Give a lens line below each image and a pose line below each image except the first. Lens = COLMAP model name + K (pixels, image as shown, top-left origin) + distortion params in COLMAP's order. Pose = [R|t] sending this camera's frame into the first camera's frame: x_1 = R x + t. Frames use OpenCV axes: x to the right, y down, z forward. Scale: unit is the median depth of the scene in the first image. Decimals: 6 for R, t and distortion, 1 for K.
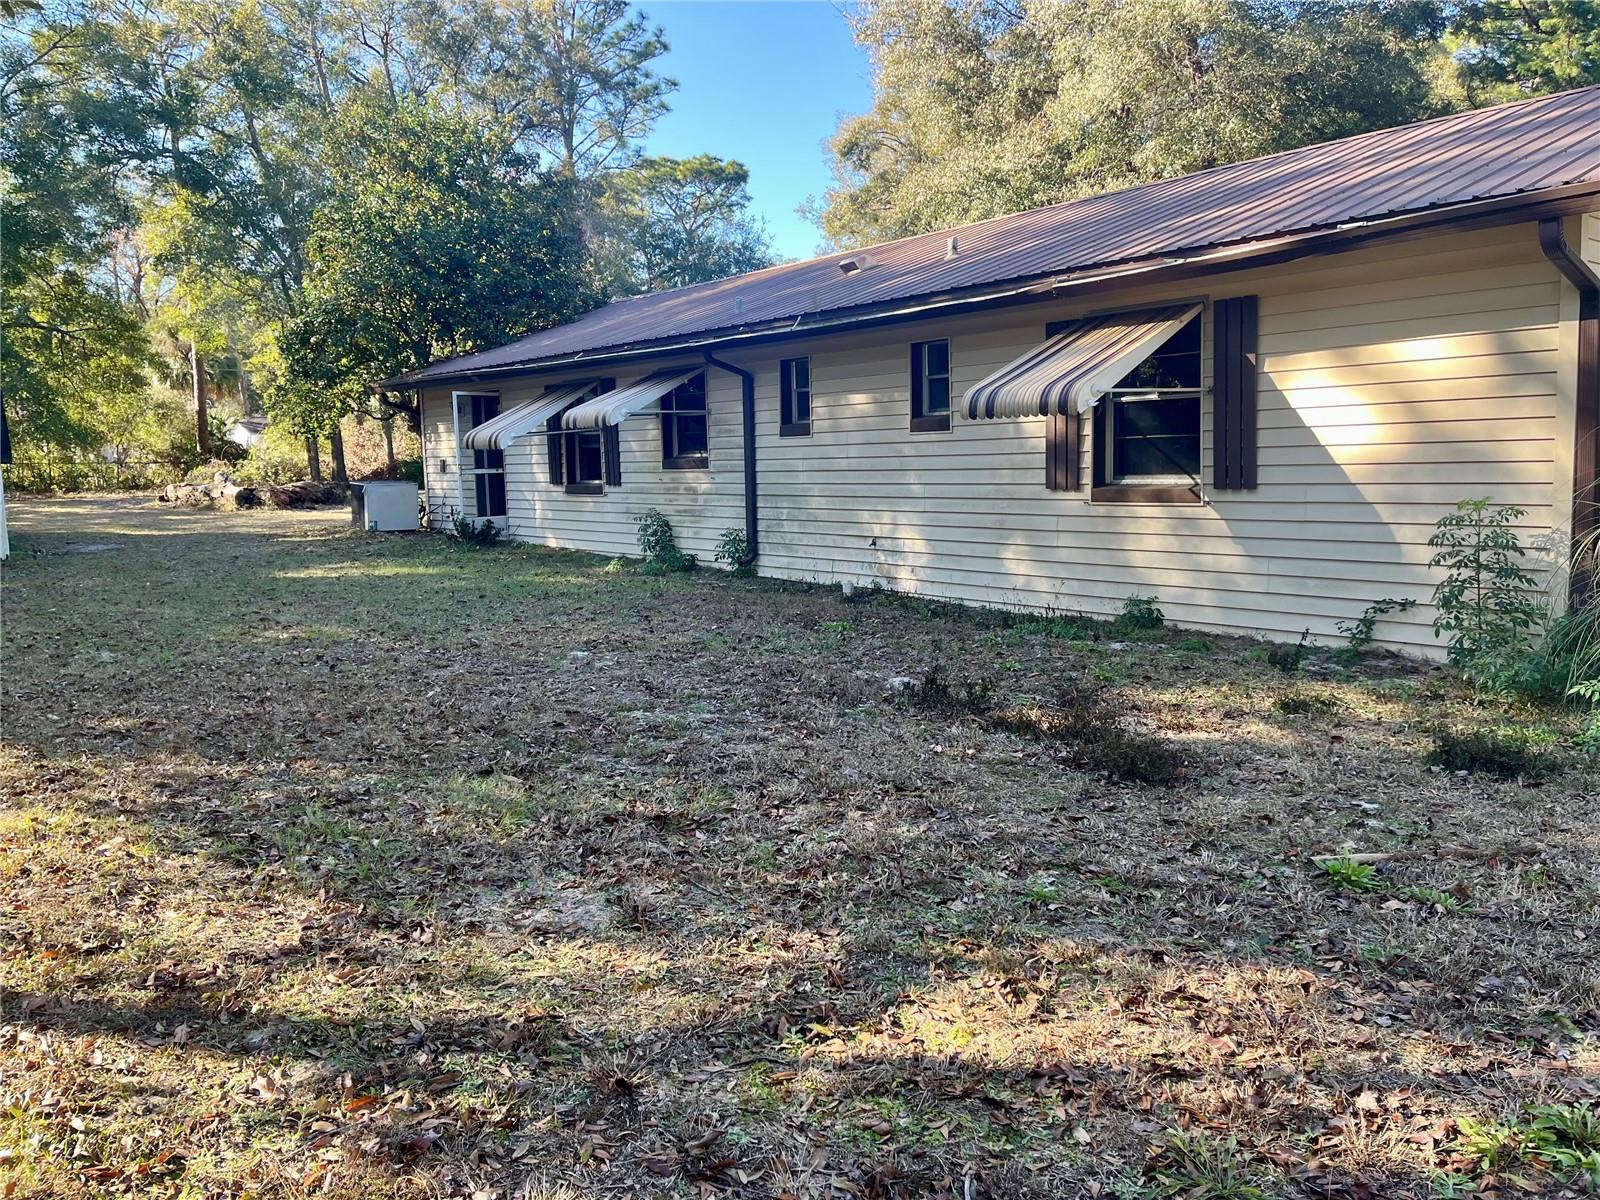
lens RADIAL K [[1238.1, 0, 799.2], [0, 1238.1, 581.4], [0, 0, 1]] dist [0.094766, -0.123979]
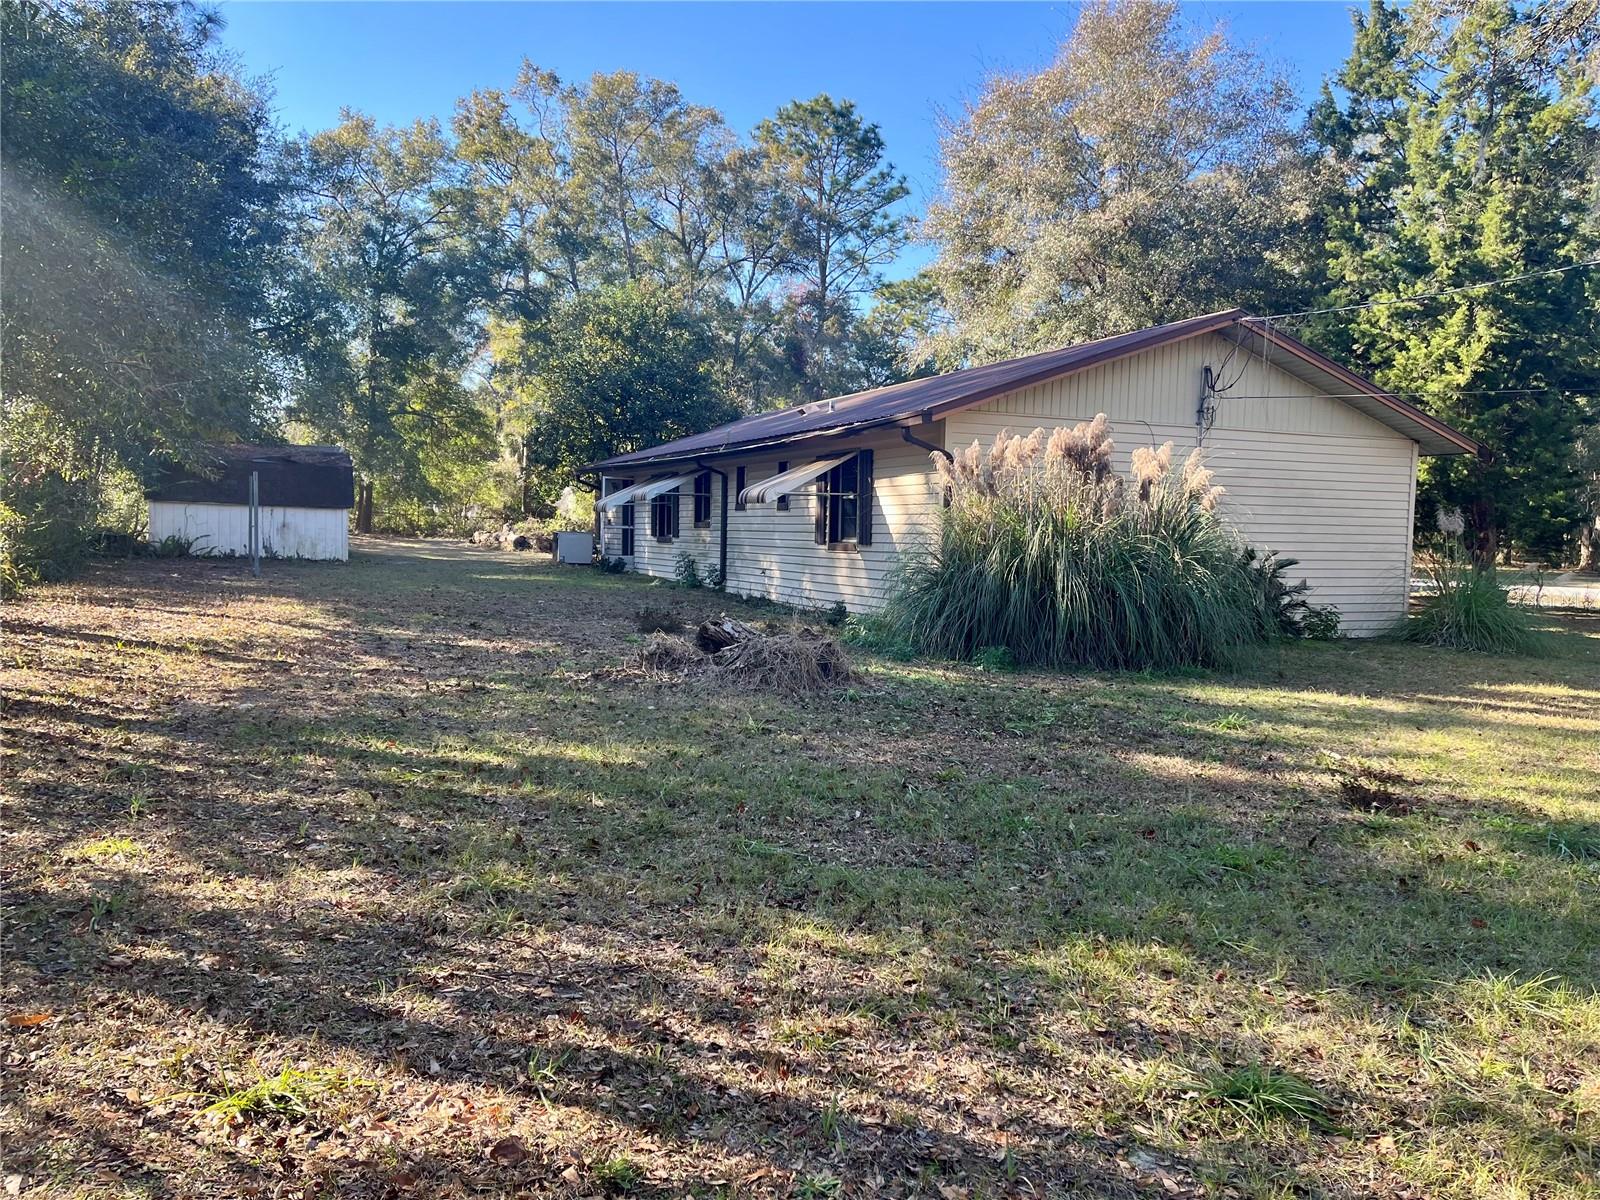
lens RADIAL K [[1207.5, 0, 800.0], [0, 1207.5, 600.0], [0, 0, 1]] dist [0.039651, -0.005031]
pose [[0.967720, 0.061400, -0.244433, 0.210838], [-0.072730, 0.996643, -0.037591, 0.027376], [0.241304, 0.054155, 0.968937, -0.258237]]
